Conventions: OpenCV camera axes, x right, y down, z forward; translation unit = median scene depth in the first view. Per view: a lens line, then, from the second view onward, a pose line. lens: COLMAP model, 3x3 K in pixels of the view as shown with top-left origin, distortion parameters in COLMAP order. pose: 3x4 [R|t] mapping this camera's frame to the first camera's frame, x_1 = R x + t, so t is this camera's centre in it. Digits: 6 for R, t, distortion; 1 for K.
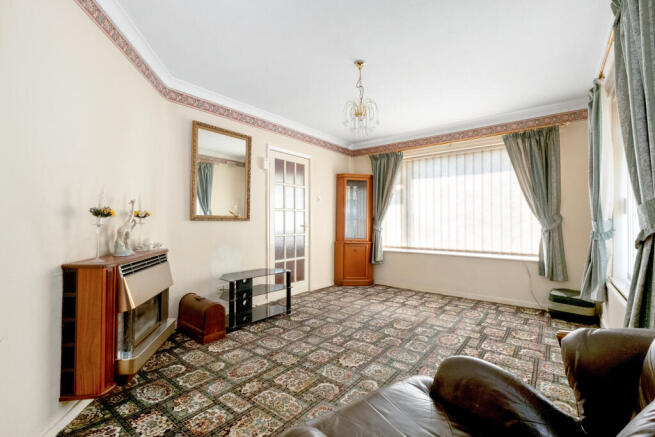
lens RADIAL K [[286.4, 0, 333.3], [0, 286.4, 217.8], [0, 0, 1]] dist [-0.003034, -0.001283]
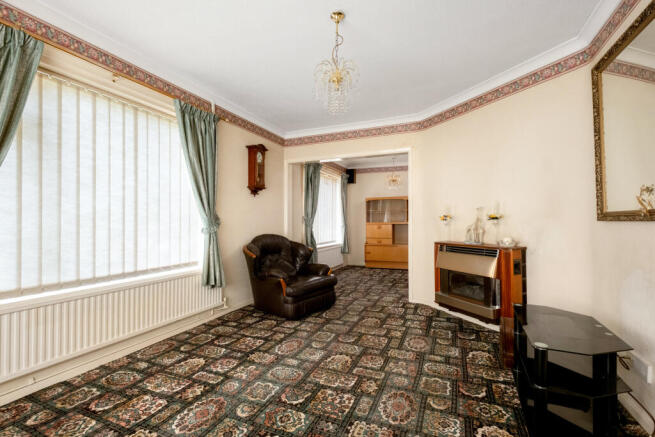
lens RADIAL K [[286.4, 0, 330.1], [0, 286.4, 218.6], [0, 0, 1]] dist [-0.003034, -0.001283]
pose [[-0.969456, -0.004570, -0.245222, 0.330031], [0.000648, 0.999775, -0.021192, 0.023913], [0.245263, -0.020704, -0.969235, 1.905827]]
